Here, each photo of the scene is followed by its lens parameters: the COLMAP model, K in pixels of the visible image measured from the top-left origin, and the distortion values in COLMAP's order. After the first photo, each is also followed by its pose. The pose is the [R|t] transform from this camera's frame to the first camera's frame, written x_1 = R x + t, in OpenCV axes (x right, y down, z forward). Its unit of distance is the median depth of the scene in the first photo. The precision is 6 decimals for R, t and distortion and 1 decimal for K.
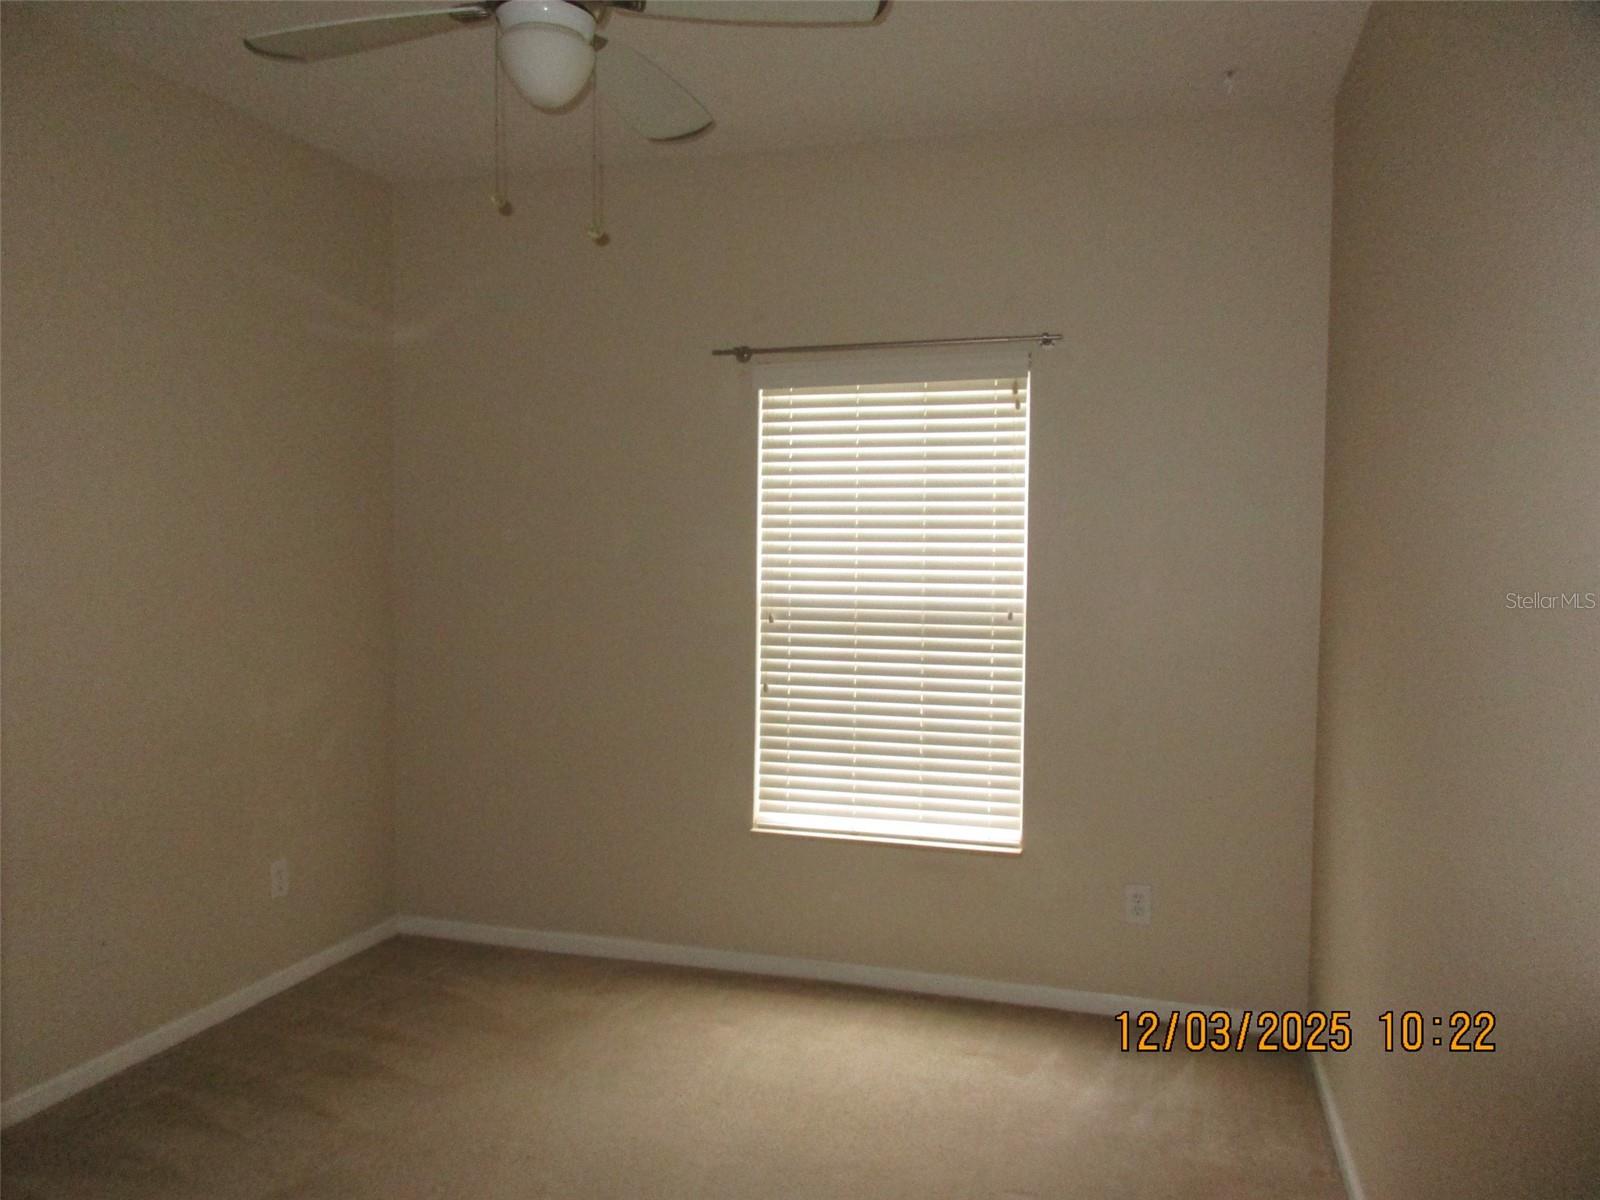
lens RADIAL K [[1199.5, 0, 800.0], [0, 1199.5, 600.0], [0, 0, 1]] dist [-0.001570, -0.002329]
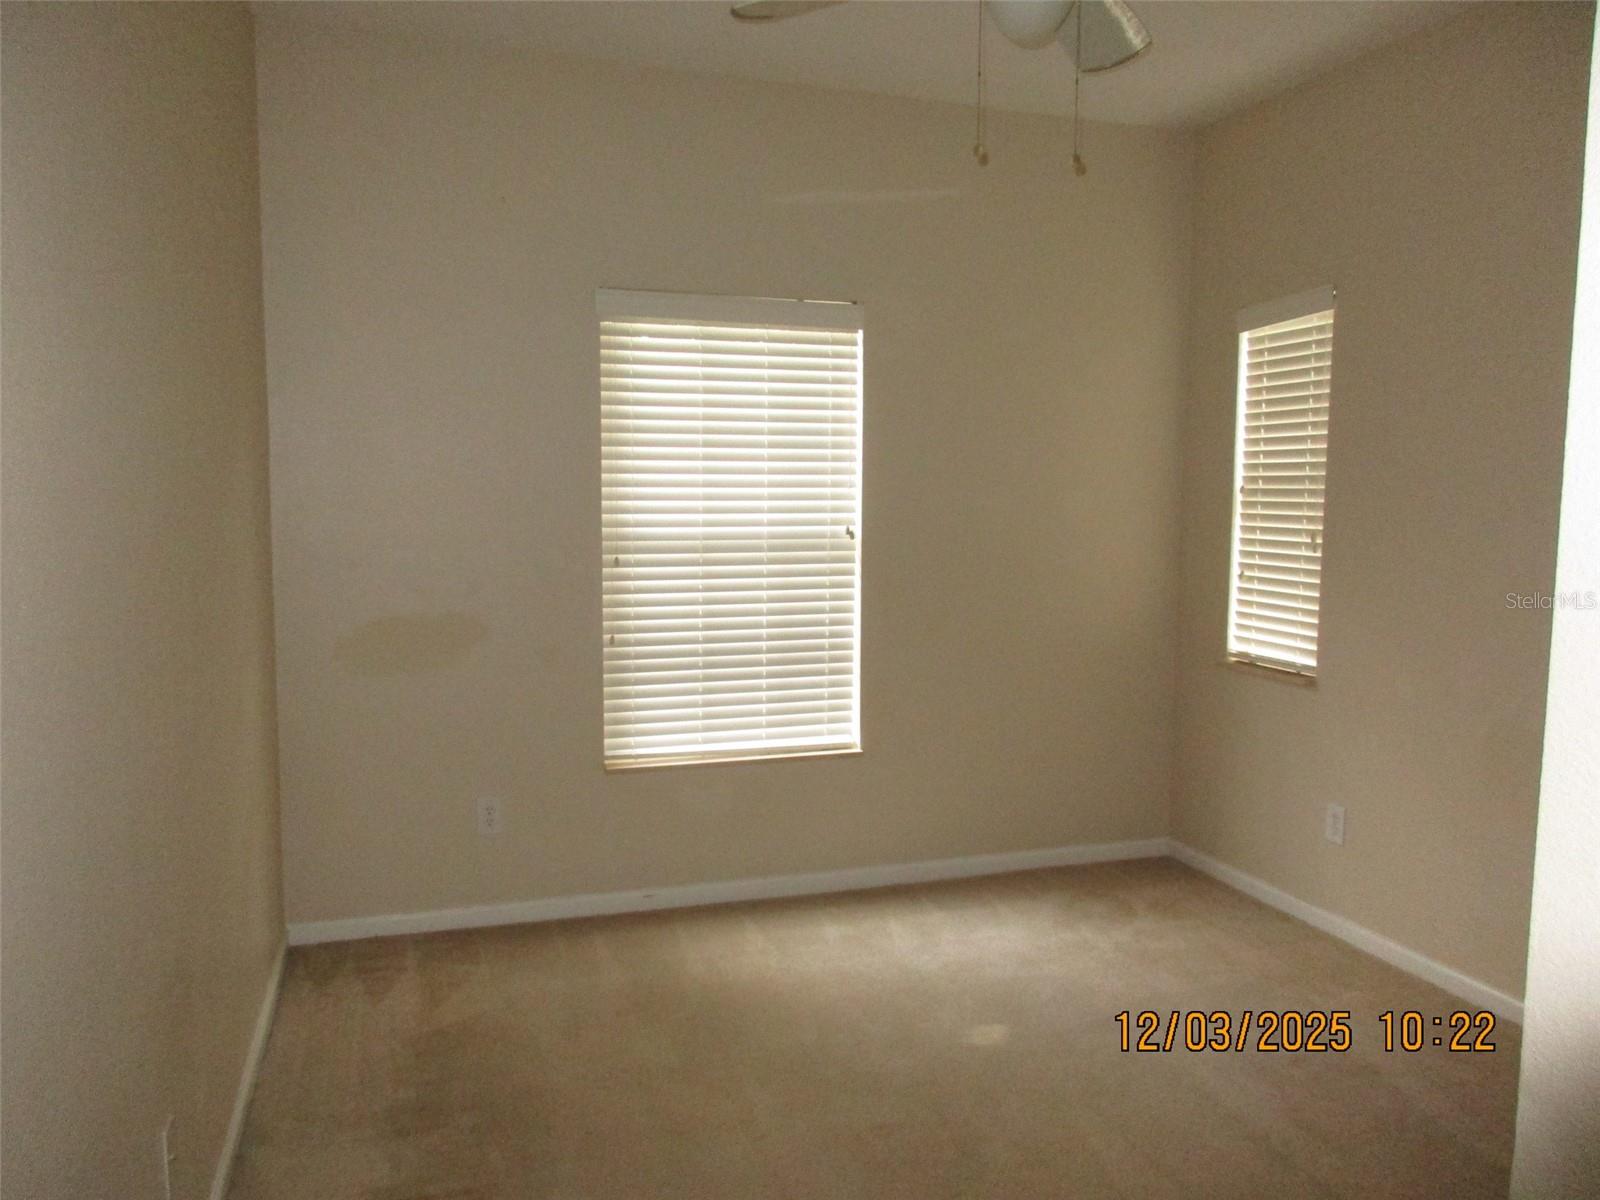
lens RADIAL K [[1199.5, 0, 800.0], [0, 1199.5, 600.0], [0, 0, 1]] dist [-0.001570, -0.002329]
pose [[0.828214, -0.065290, 0.556595, -0.473747], [0.026667, 0.996657, 0.077229, -0.019697], [-0.559777, -0.049119, 0.827186, 0.111848]]
